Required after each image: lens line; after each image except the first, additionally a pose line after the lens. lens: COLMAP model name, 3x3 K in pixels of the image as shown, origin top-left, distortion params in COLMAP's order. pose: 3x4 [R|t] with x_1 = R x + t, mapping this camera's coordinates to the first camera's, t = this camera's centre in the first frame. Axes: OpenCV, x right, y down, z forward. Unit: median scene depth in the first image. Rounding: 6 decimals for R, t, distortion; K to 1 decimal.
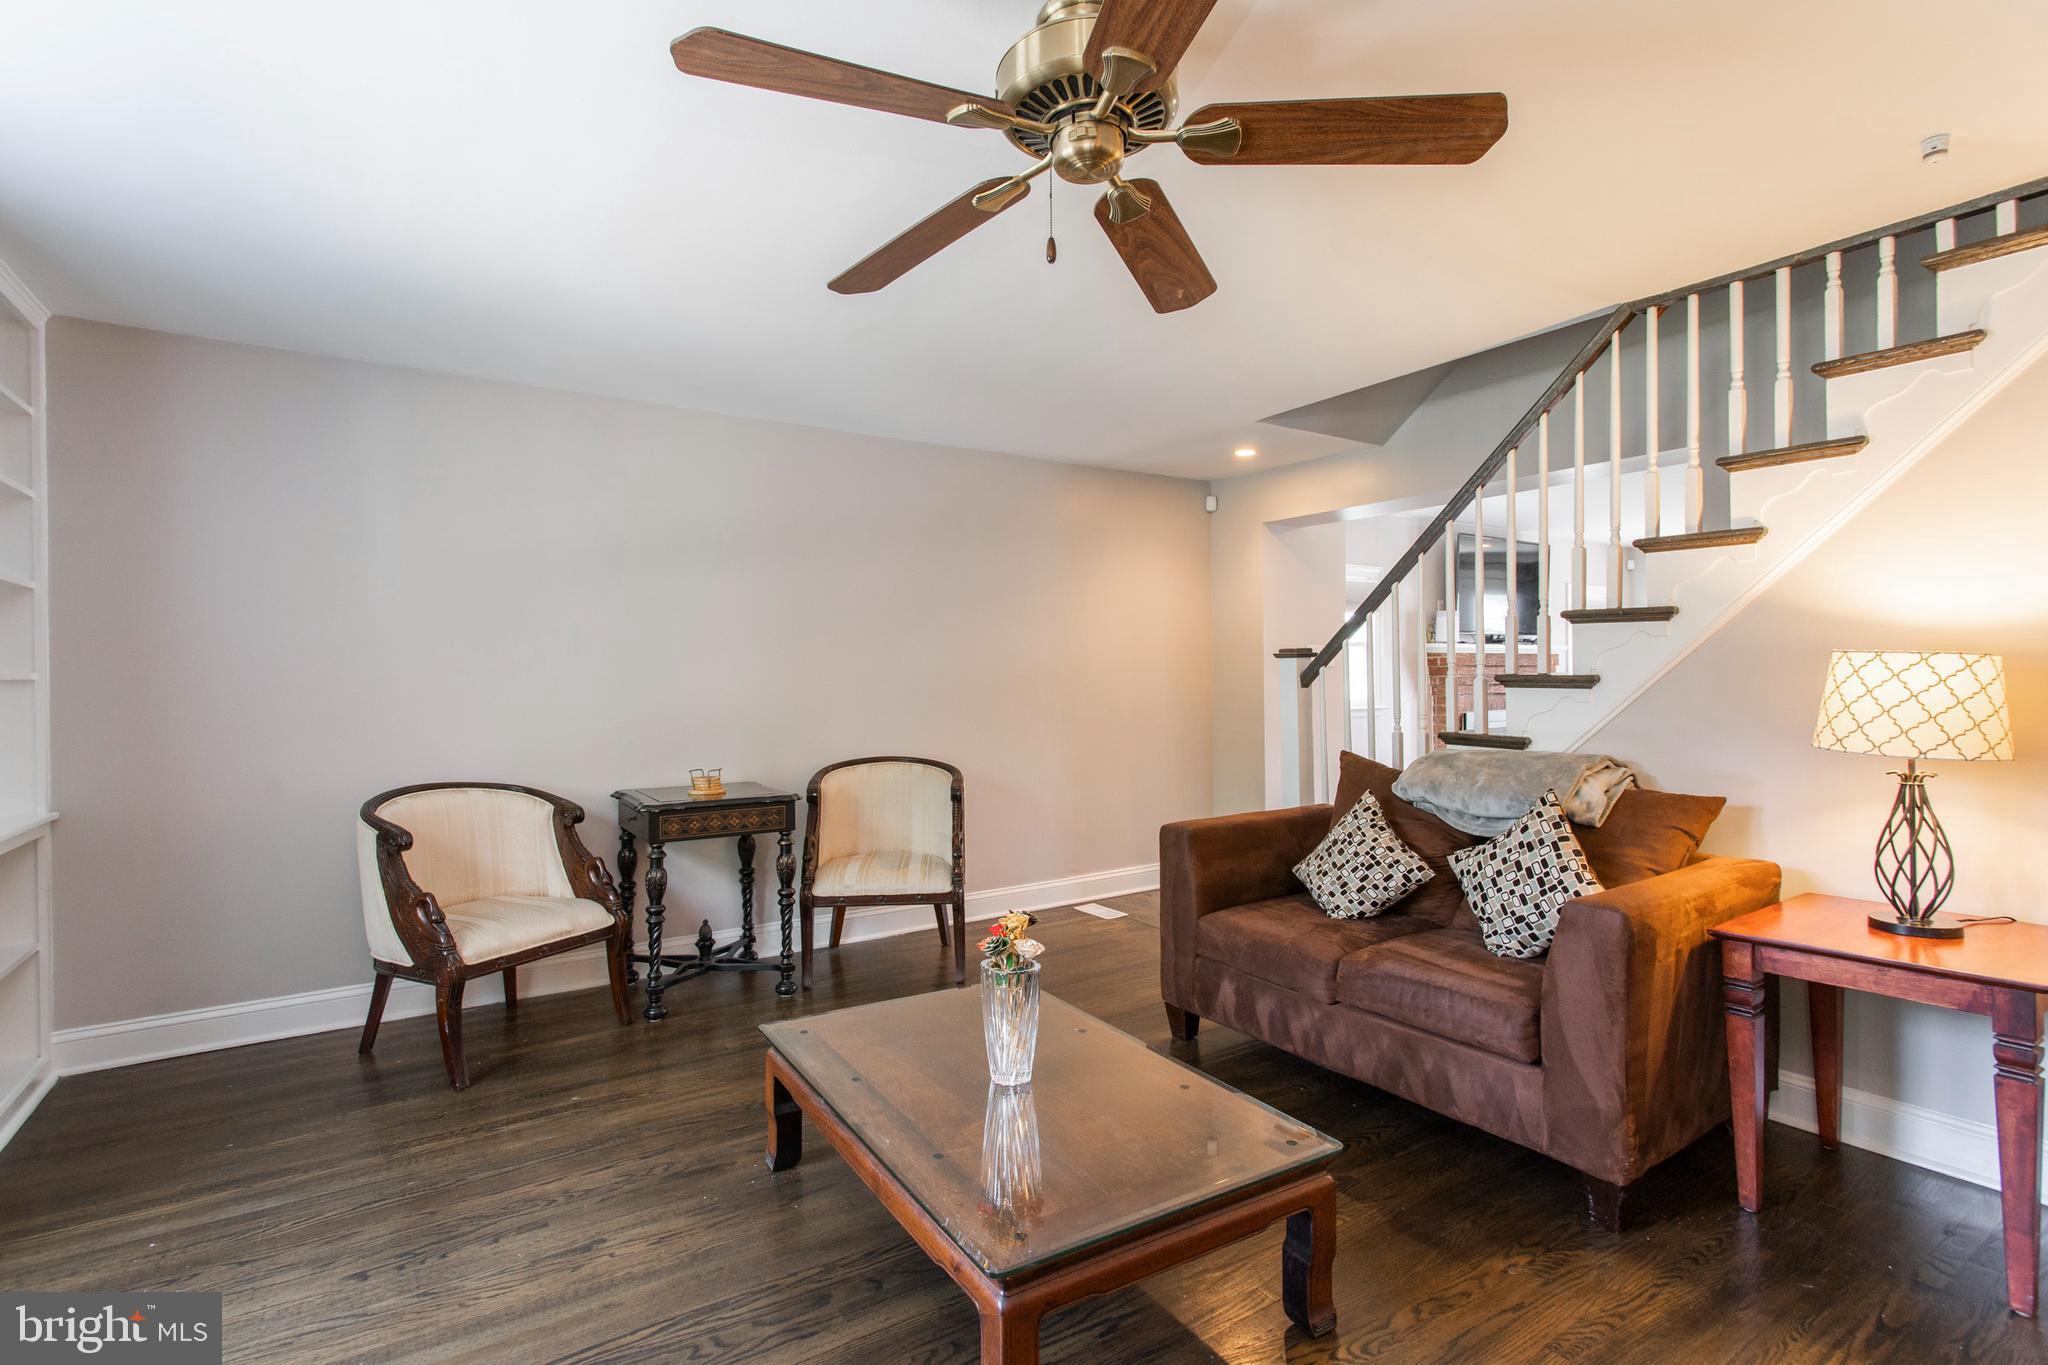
lens RADIAL K [[981.9, 0, 1013.9], [0, 981.9, 670.4], [0, 0, 1]] dist [-0.002513, 0.005609]
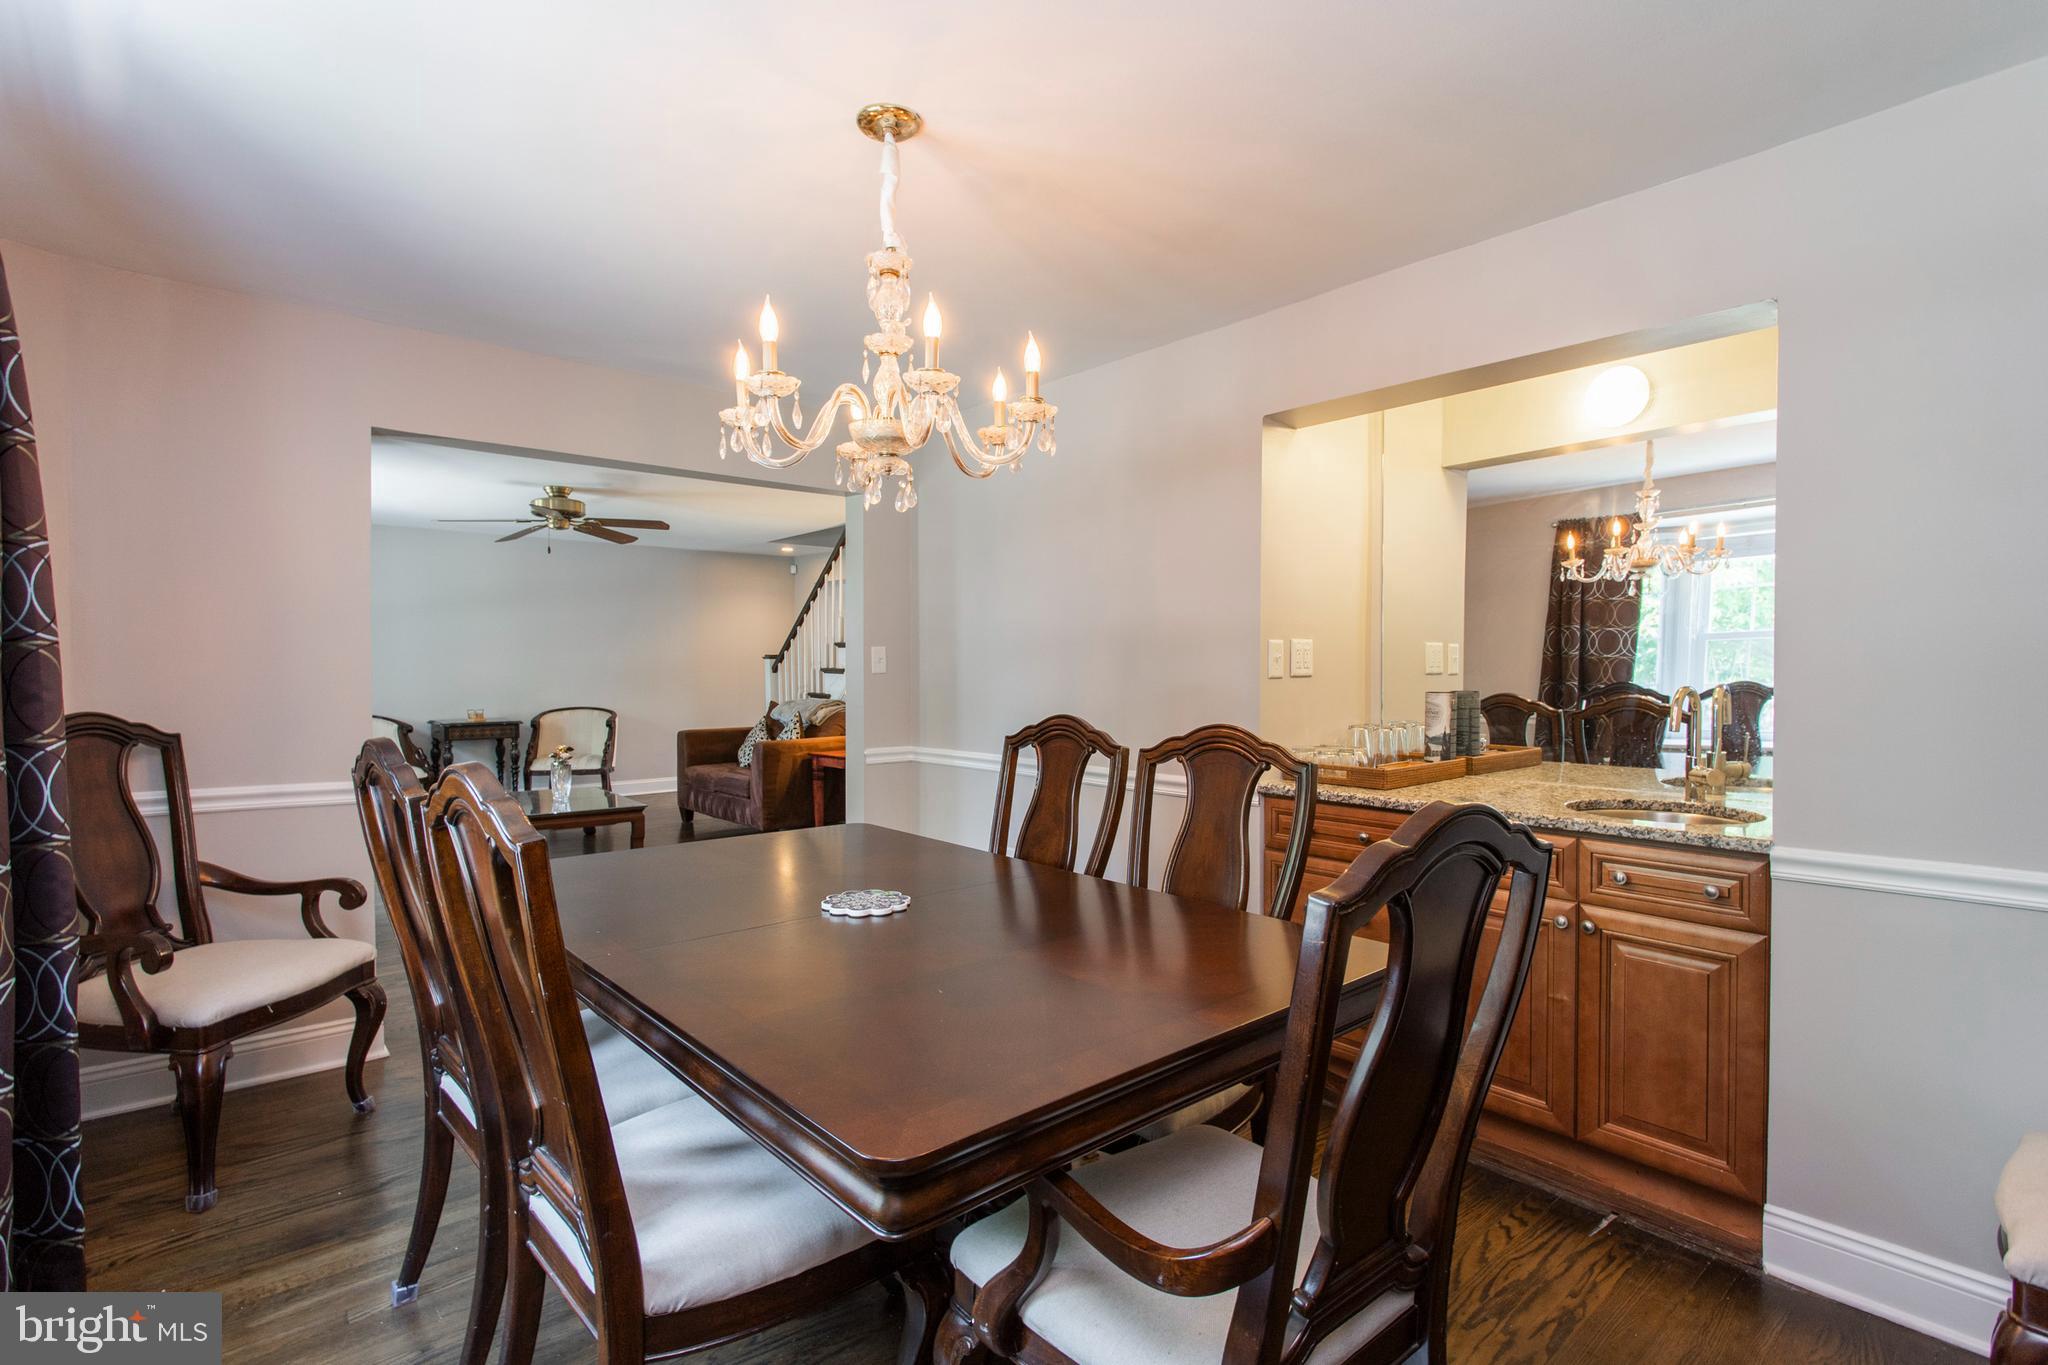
lens RADIAL K [[981.9, 0, 1027.9], [0, 981.9, 683.7], [0, 0, 1]] dist [-0.002513, 0.005609]
pose [[0.990736, 0.006221, 0.135663, 0.738869], [-0.010227, 0.999531, 0.028849, -0.035243], [-0.135420, -0.029970, 0.990335, -1.600576]]
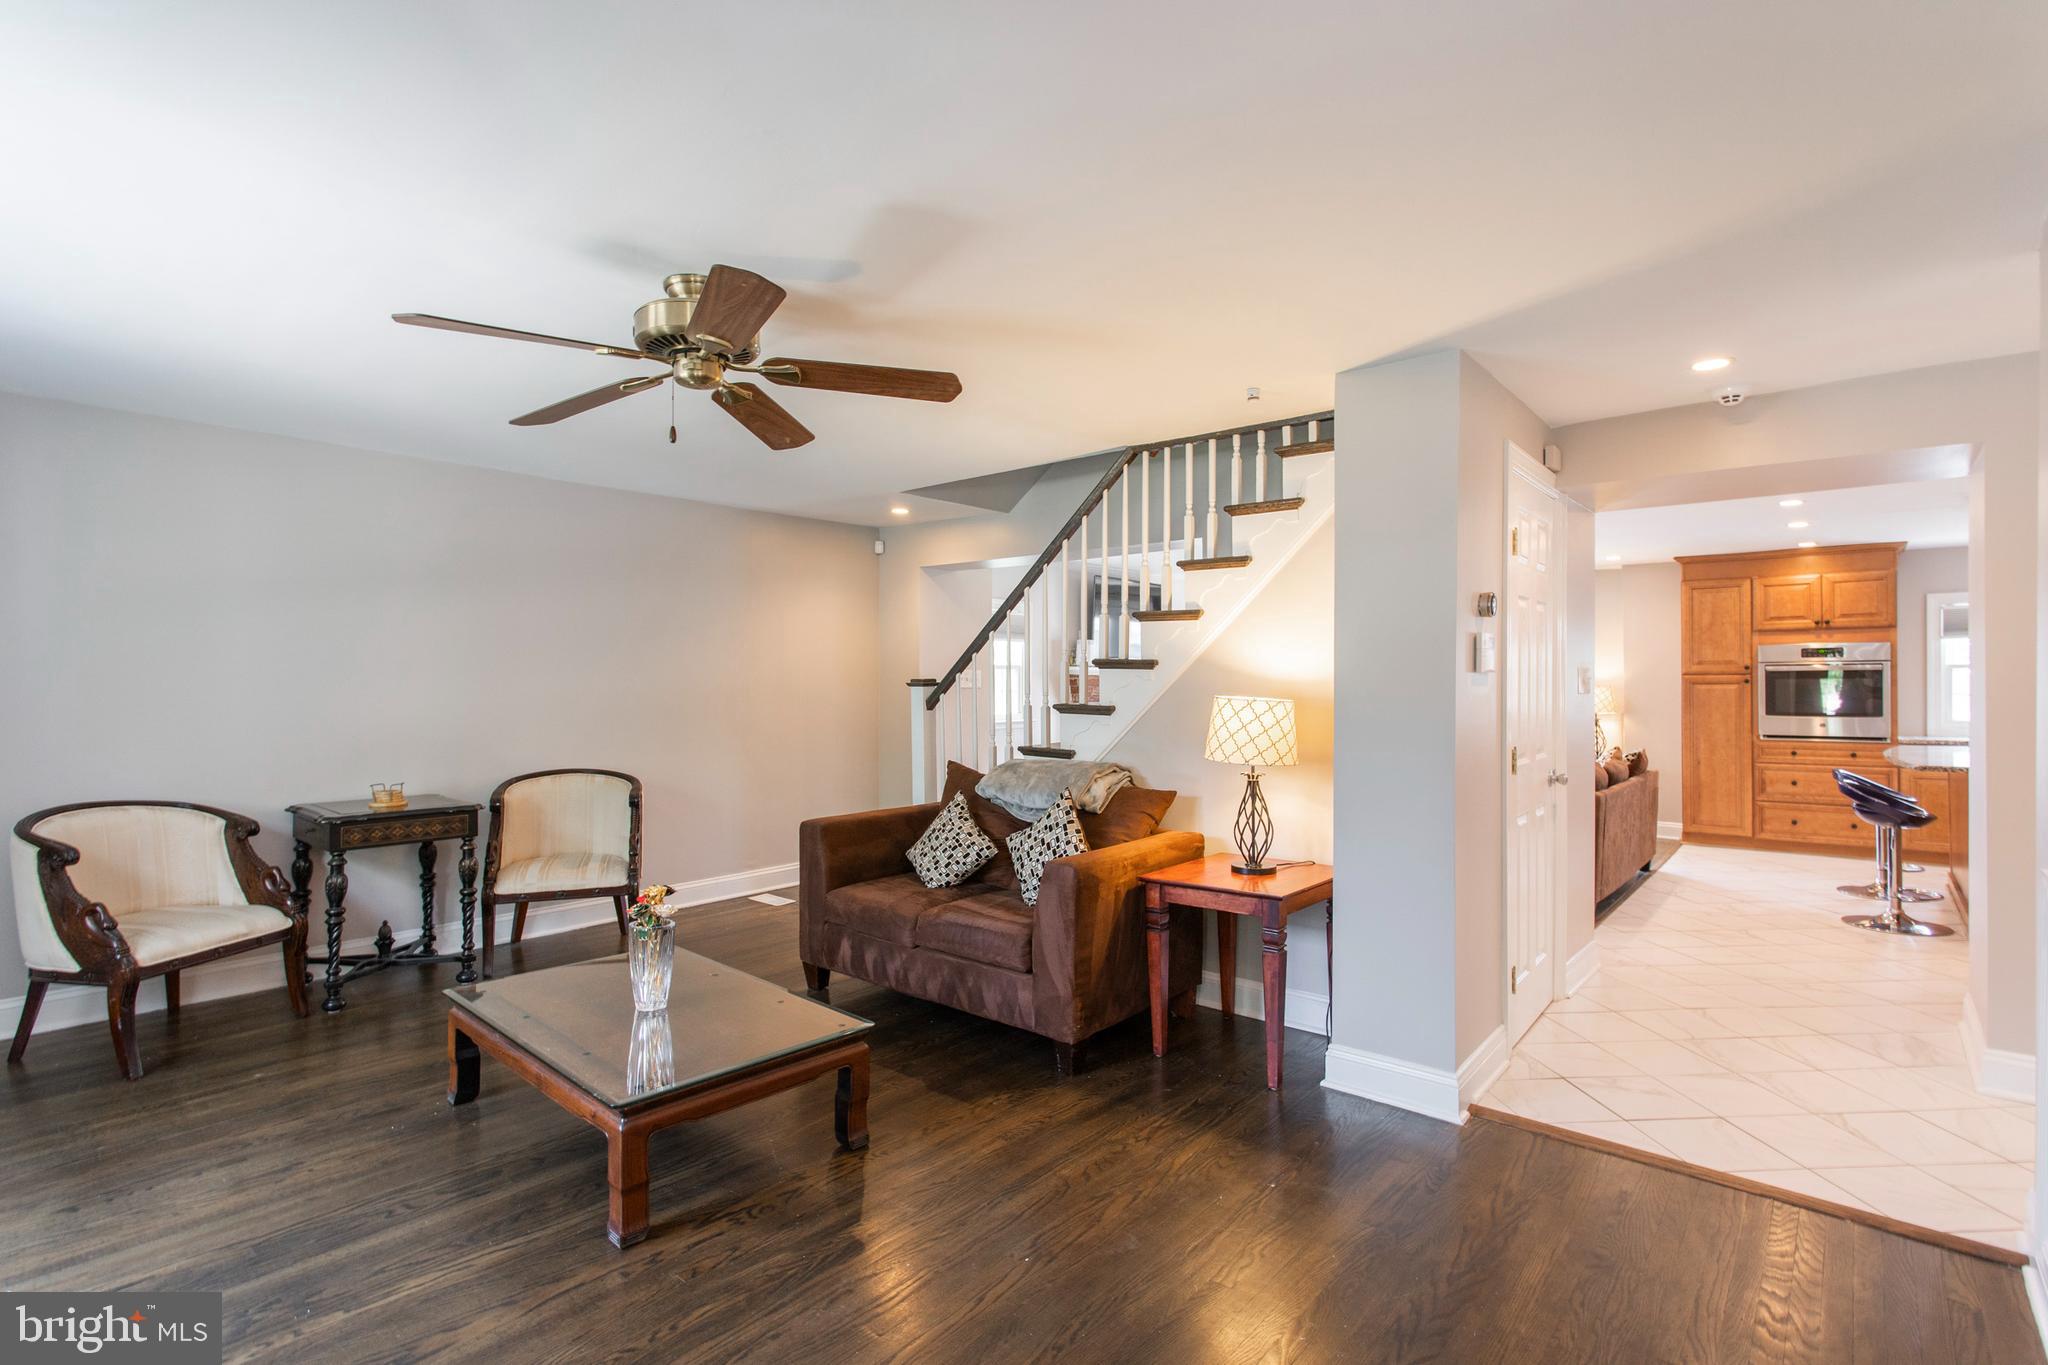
lens RADIAL K [[981.9, 0, 1019.5], [0, 981.9, 677.2], [0, 0, 1]] dist [-0.002513, 0.005609]
pose [[0.960080, 0.012676, 0.279439, 0.072540], [-0.013509, 0.999908, 0.001055, -0.036883], [-0.279400, -0.004788, 0.960163, -0.323021]]
